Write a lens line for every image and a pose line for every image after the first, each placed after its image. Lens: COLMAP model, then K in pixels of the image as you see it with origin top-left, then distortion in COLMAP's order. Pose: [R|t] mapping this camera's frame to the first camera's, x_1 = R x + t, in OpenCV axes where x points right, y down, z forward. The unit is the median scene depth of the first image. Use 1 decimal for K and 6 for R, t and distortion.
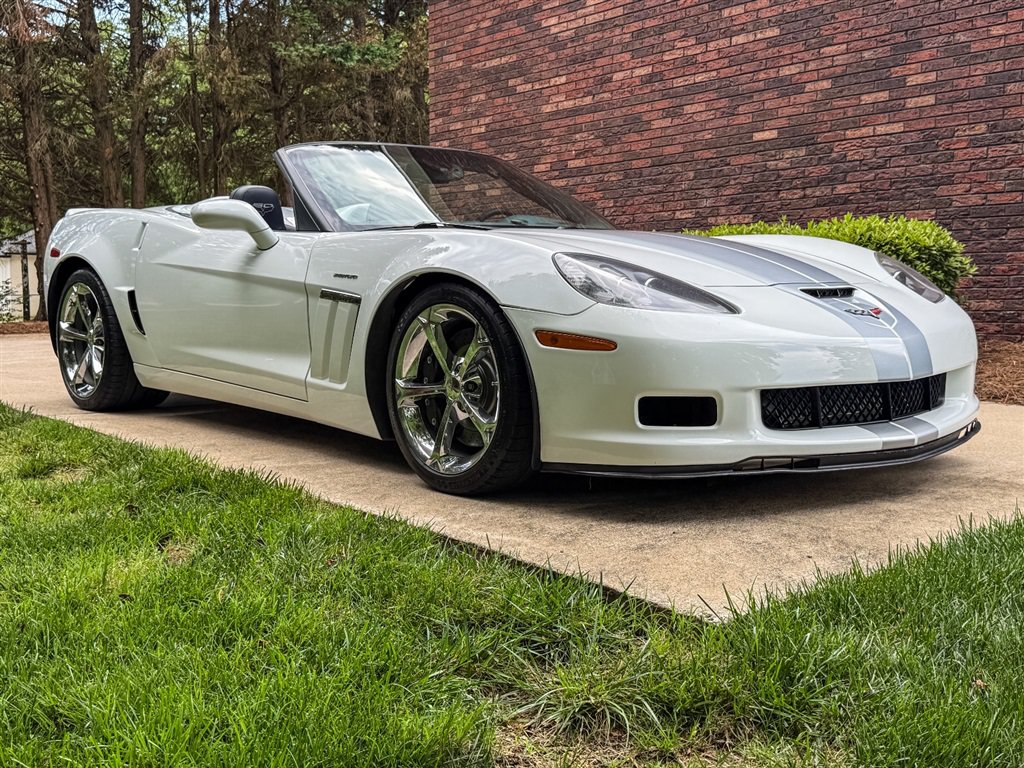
lens RADIAL K [[1165.2, 0, 514.4], [0, 1165.2, 379.5], [0, 0, 1]] dist [0.219802, -0.541245]
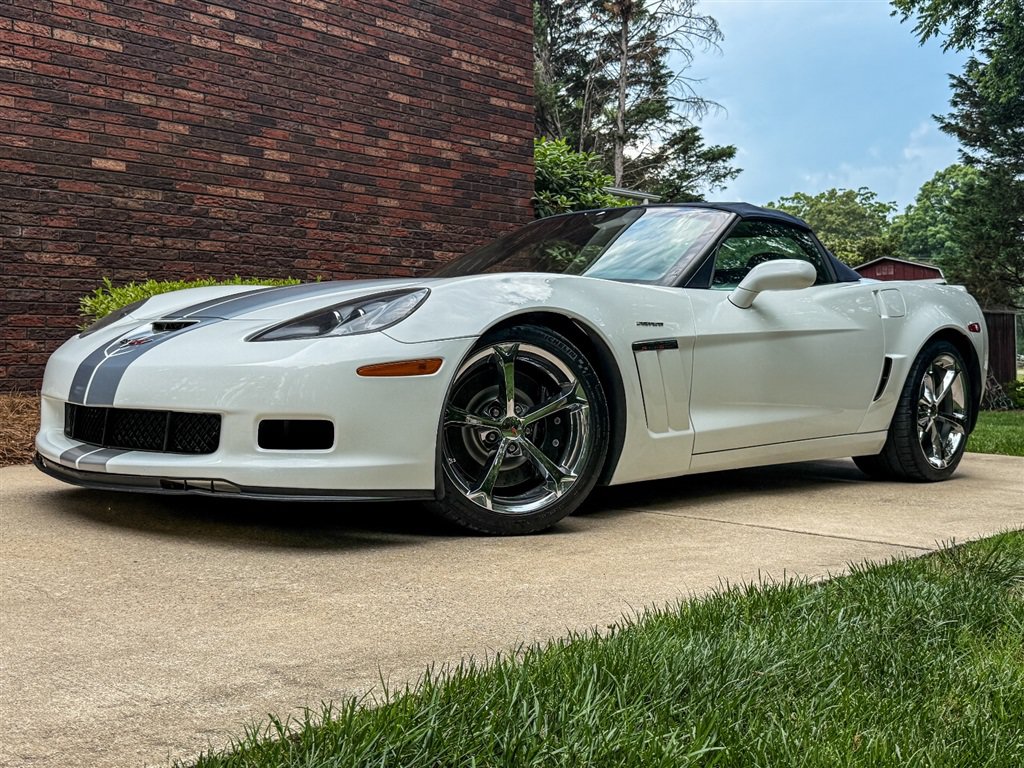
lens RADIAL K [[1117.3, 0, 512.0], [0, 1117.3, 384.0], [0, 0, 1]] dist [0.212941, -0.510246]
pose [[-0.135205, -0.024968, 0.990503, -0.666880], [0.070078, 0.996938, 0.034696, -0.065315], [-0.988336, 0.074104, -0.133041, 0.898202]]
